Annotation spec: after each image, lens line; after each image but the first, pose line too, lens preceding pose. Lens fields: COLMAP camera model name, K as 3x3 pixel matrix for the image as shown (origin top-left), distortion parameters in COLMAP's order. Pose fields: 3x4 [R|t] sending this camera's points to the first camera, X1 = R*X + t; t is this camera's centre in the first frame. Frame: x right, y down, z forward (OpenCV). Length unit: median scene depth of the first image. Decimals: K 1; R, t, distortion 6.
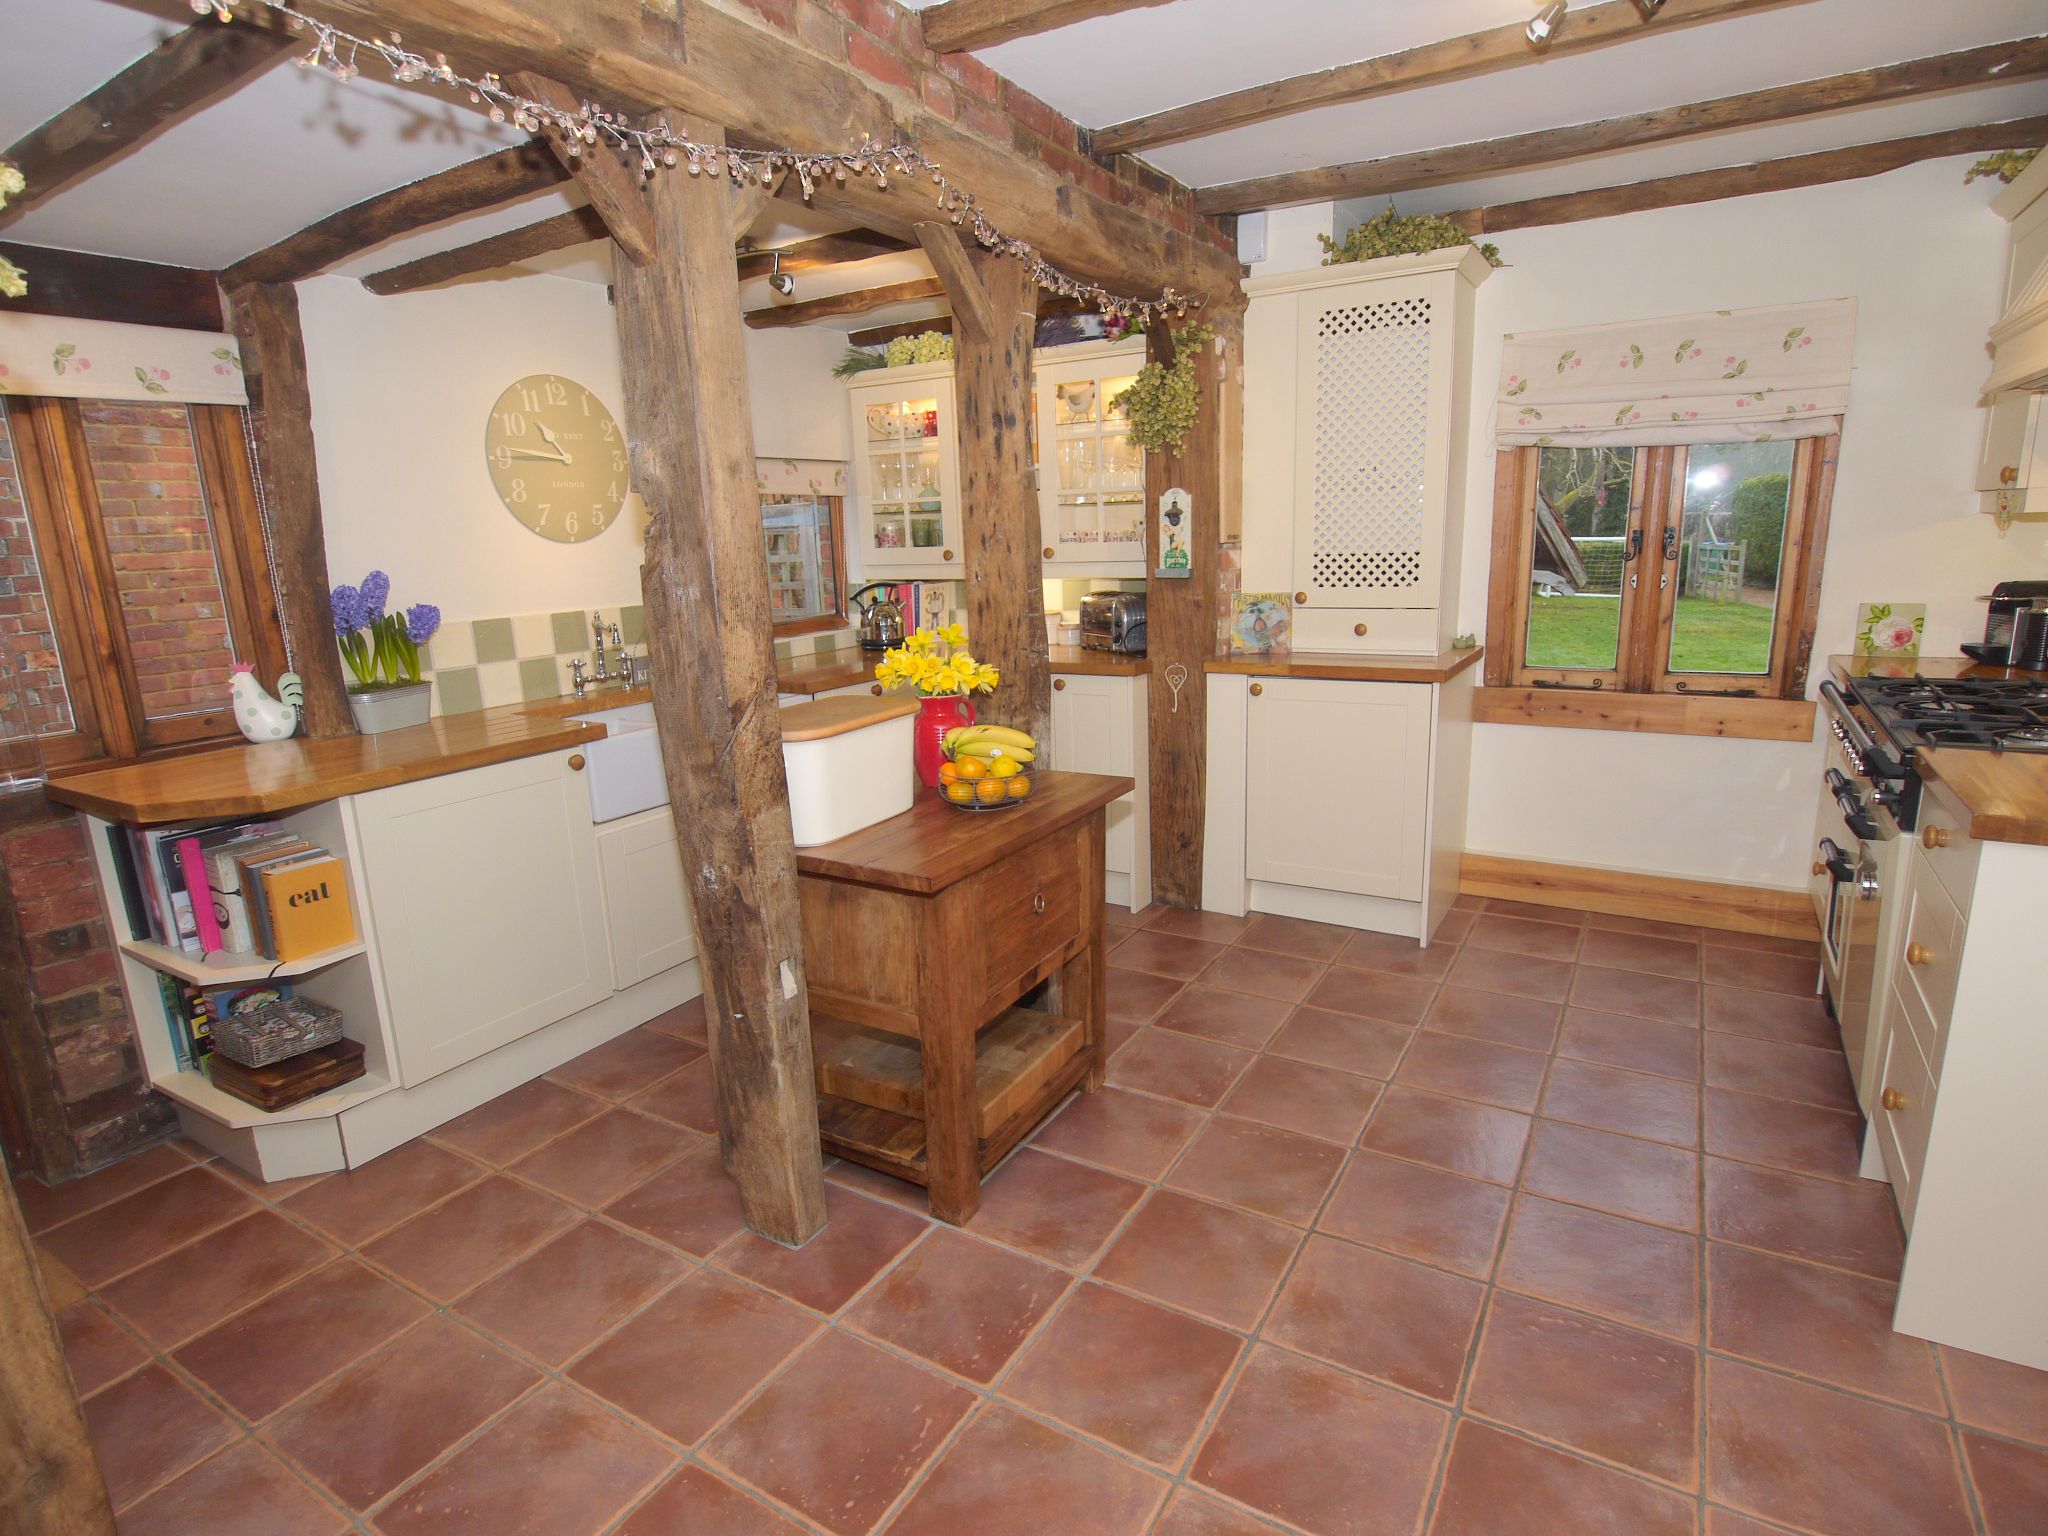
lens RADIAL K [[1083.7, 0, 1016.3], [0, 1083.7, 776.2], [0, 0, 1]] dist [-0.002210, -0.010094]
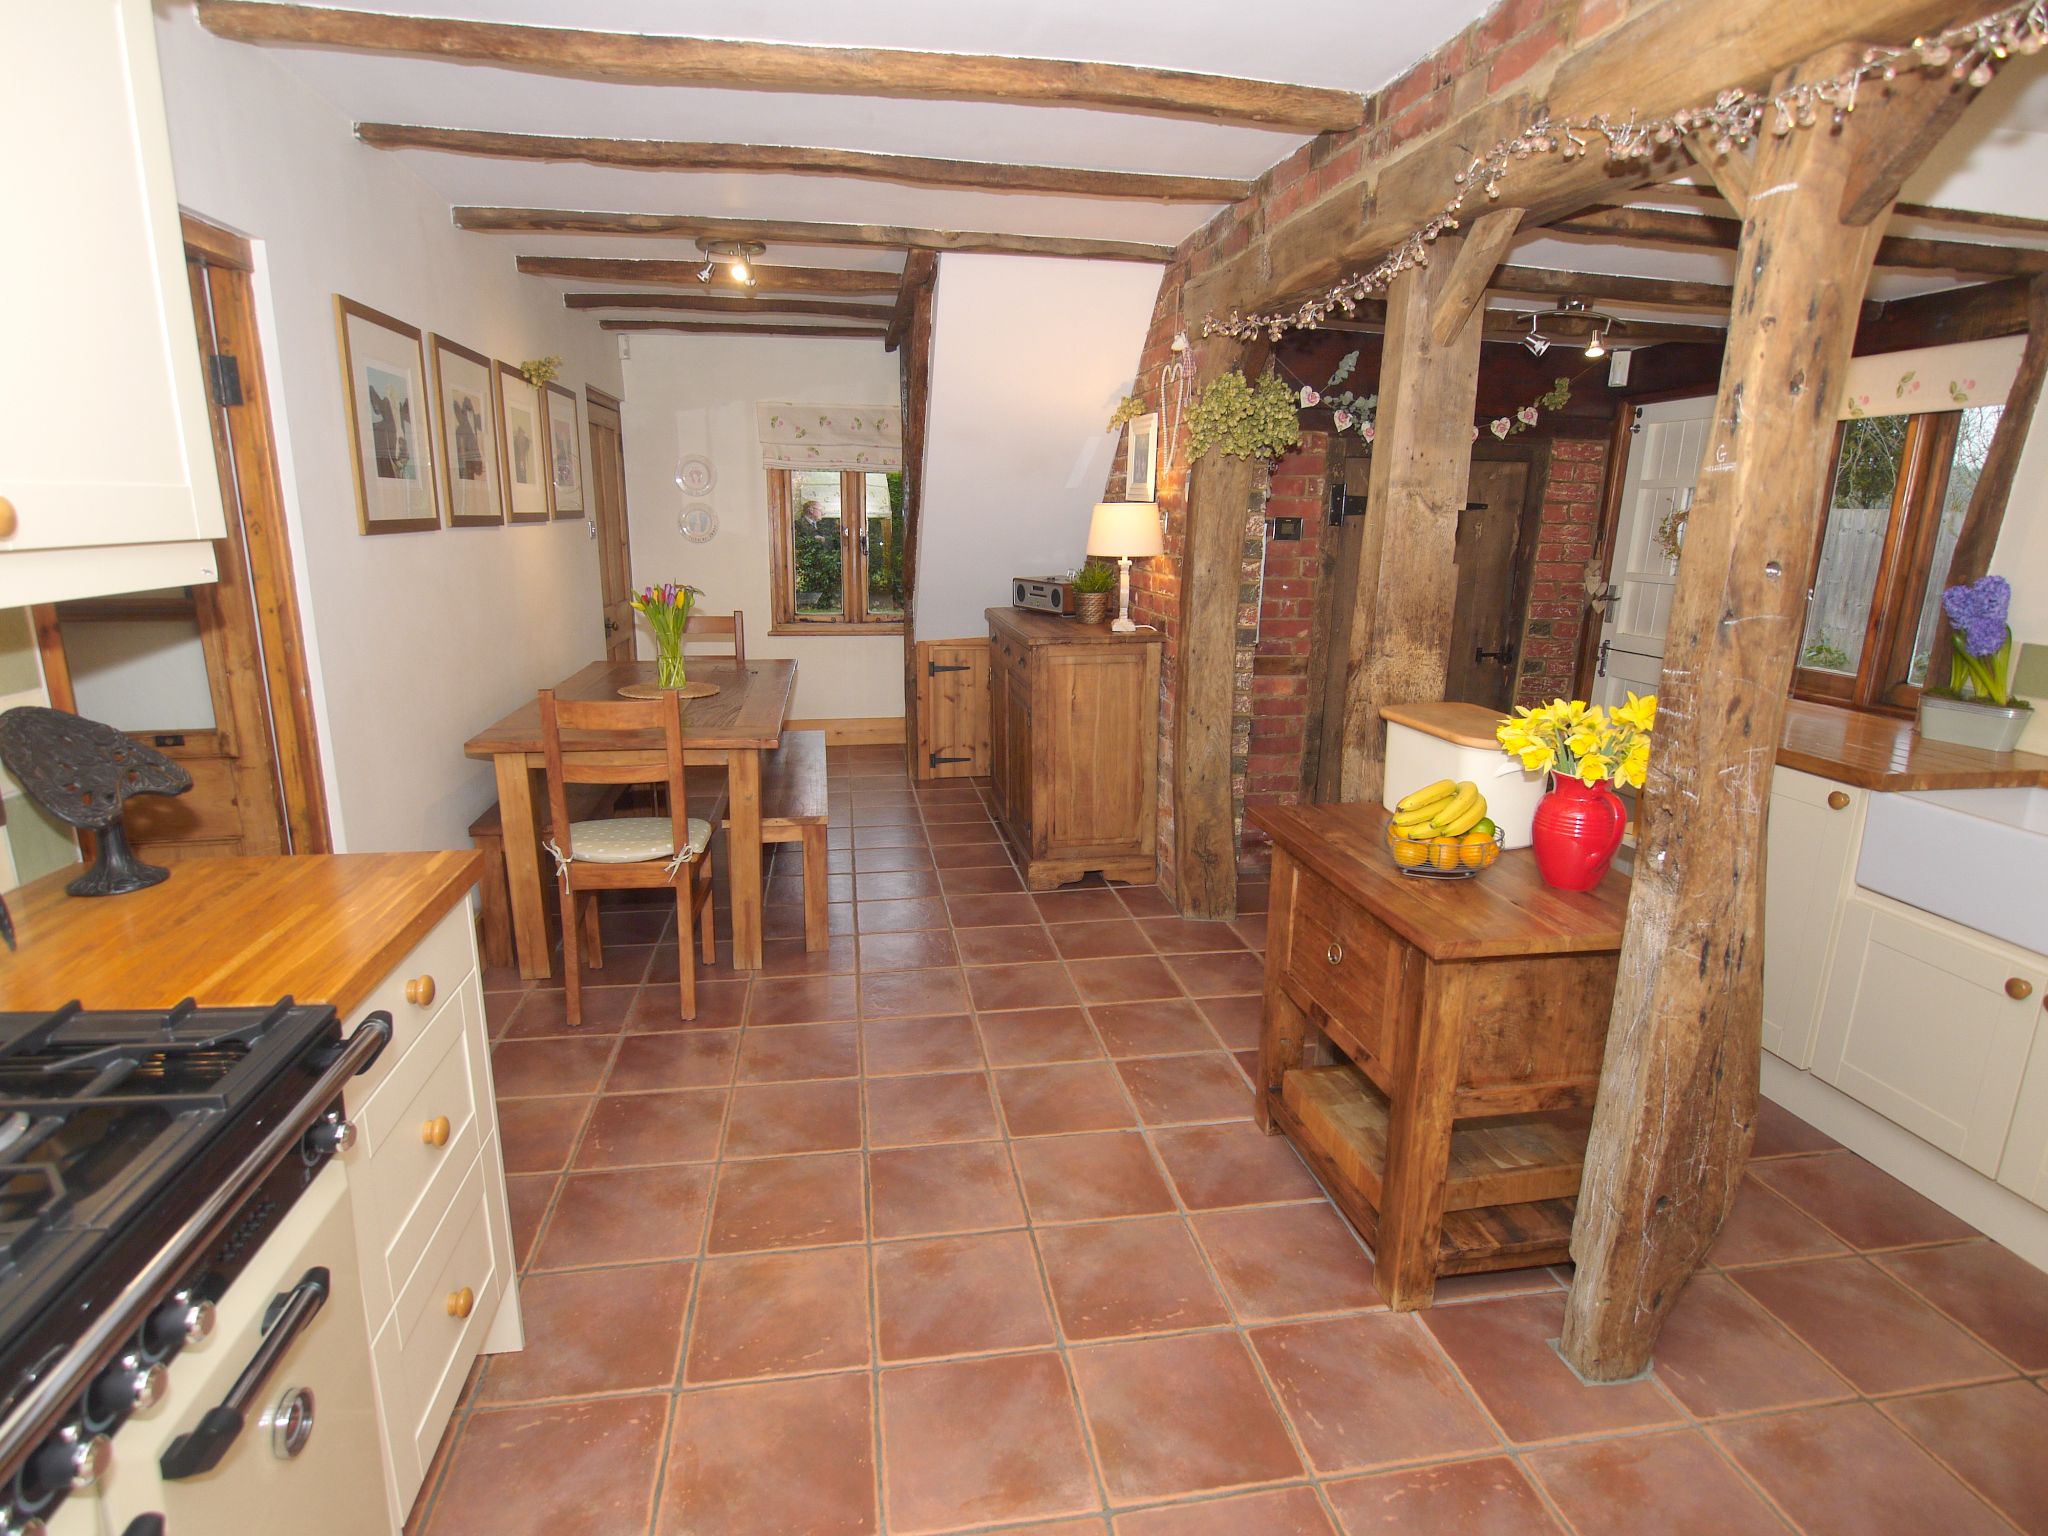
lens RADIAL K [[1083.7, 0, 1016.3], [0, 1083.7, 776.2], [0, 0, 1]] dist [-0.002210, -0.010094]
pose [[-0.760326, 0.180919, -0.623838, 0.538401], [-0.130726, 0.898152, 0.419801, -0.258811], [0.636251, 0.400738, -0.659237, 0.946610]]
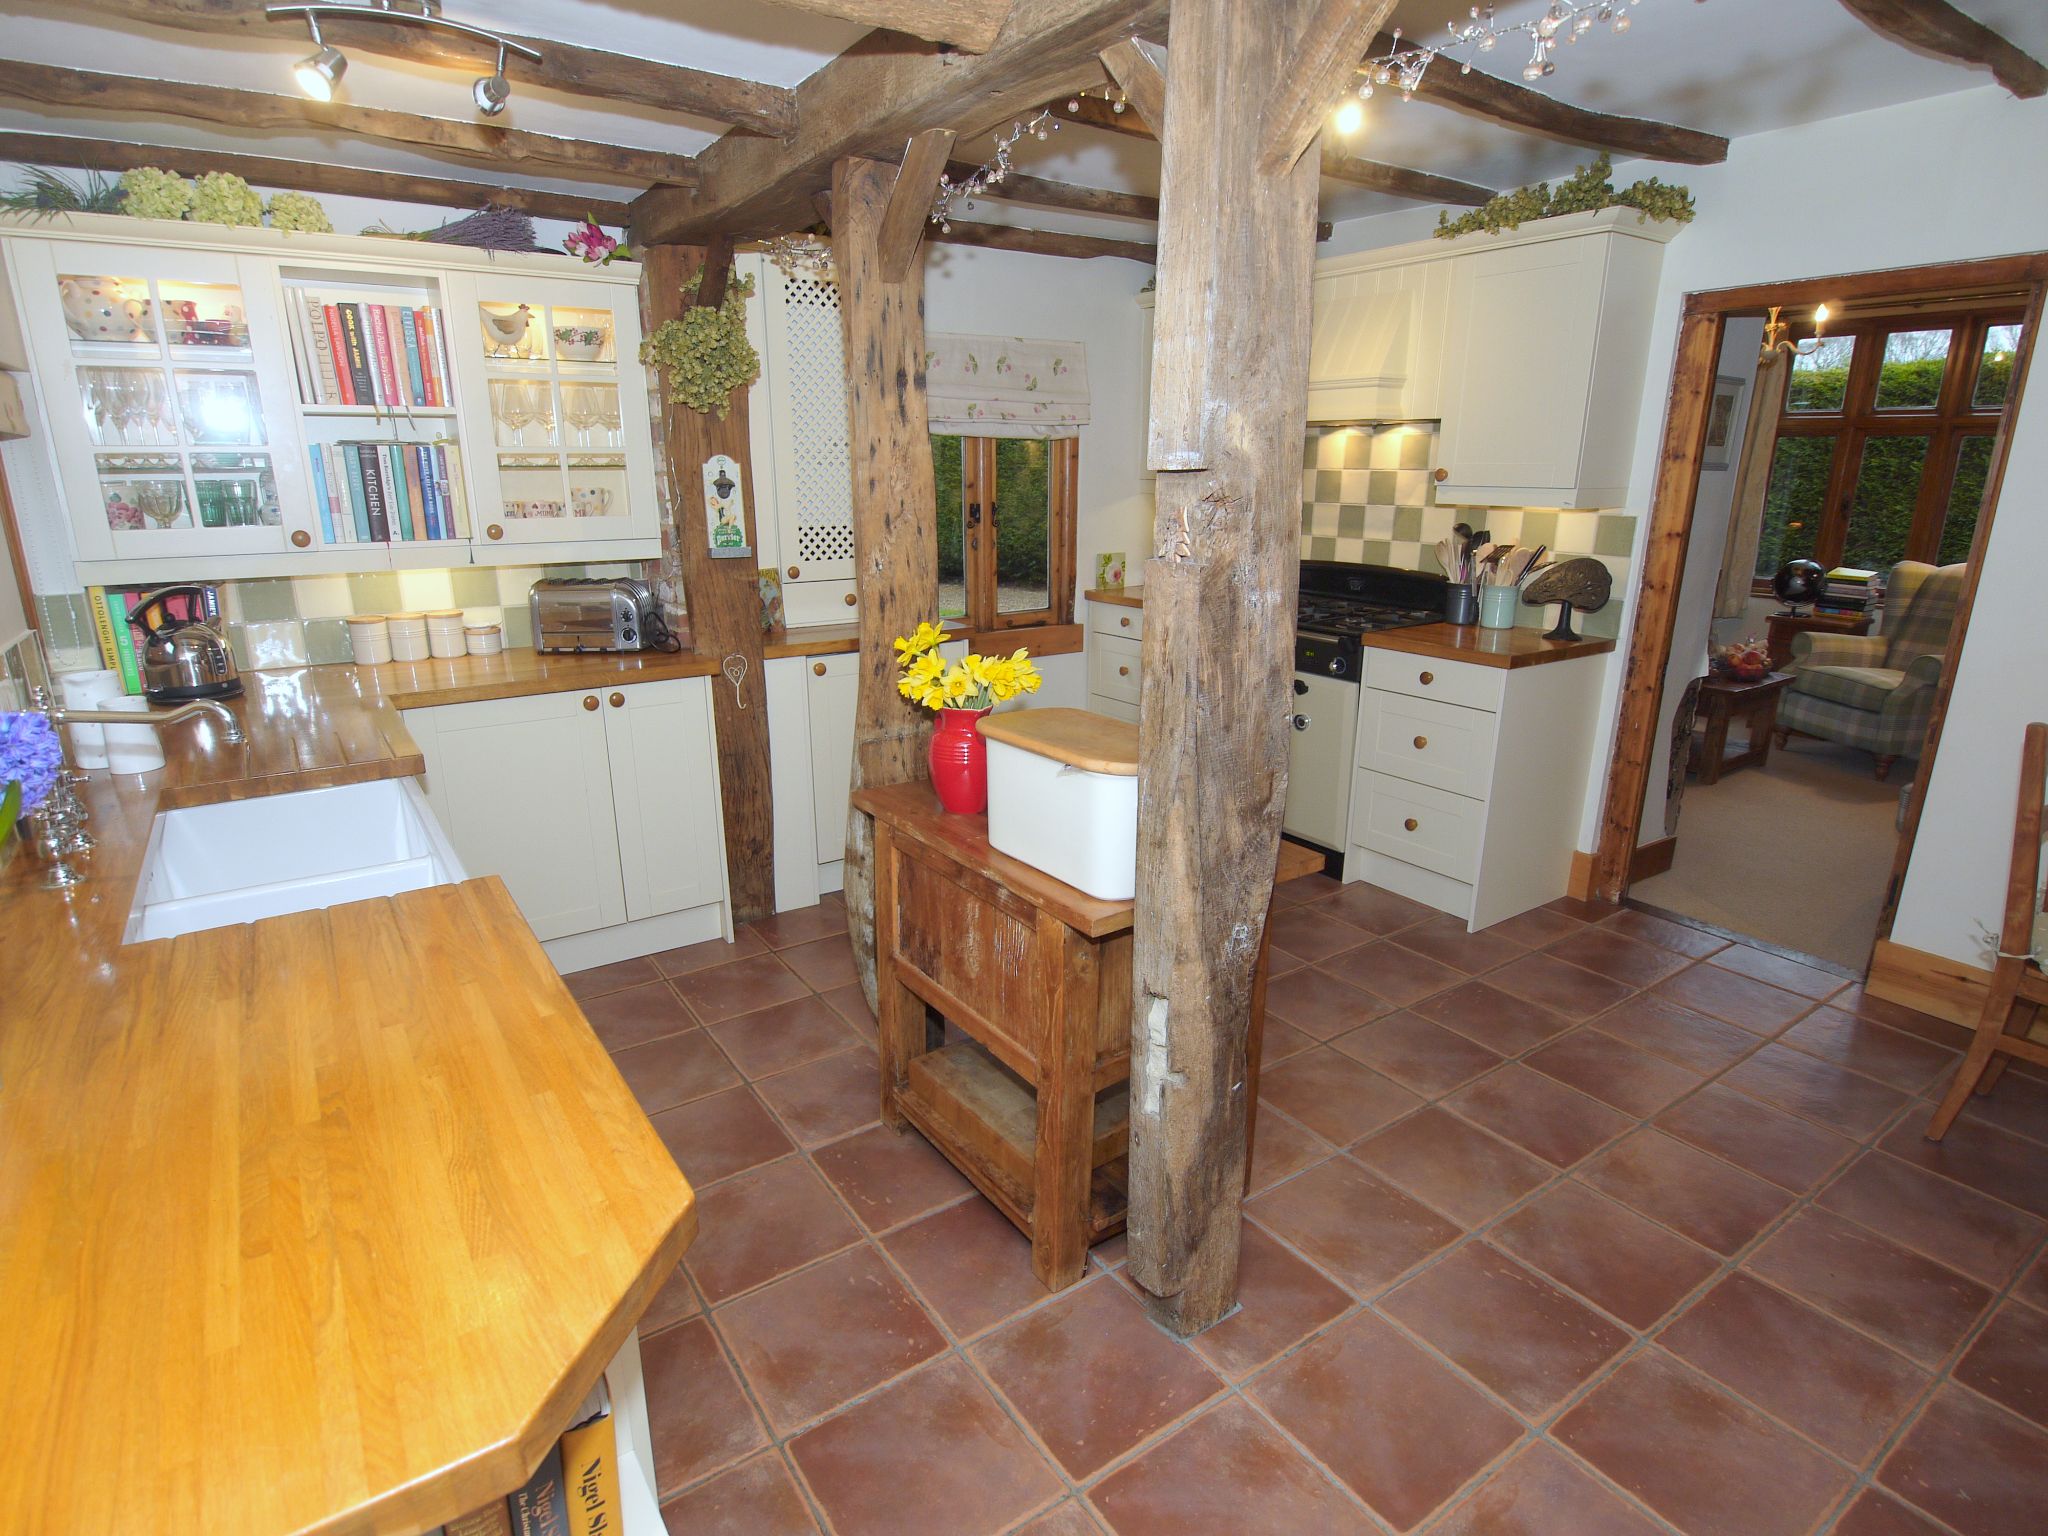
lens RADIAL K [[1083.7, 0, 1016.3], [0, 1083.7, 776.2], [0, 0, 1]] dist [-0.002210, -0.010094]
pose [[0.408757, -0.221215, 0.885427, -0.620206], [0.189153, 0.969648, 0.154934, -0.109992], [-0.892826, 0.104151, 0.438194, 0.452125]]
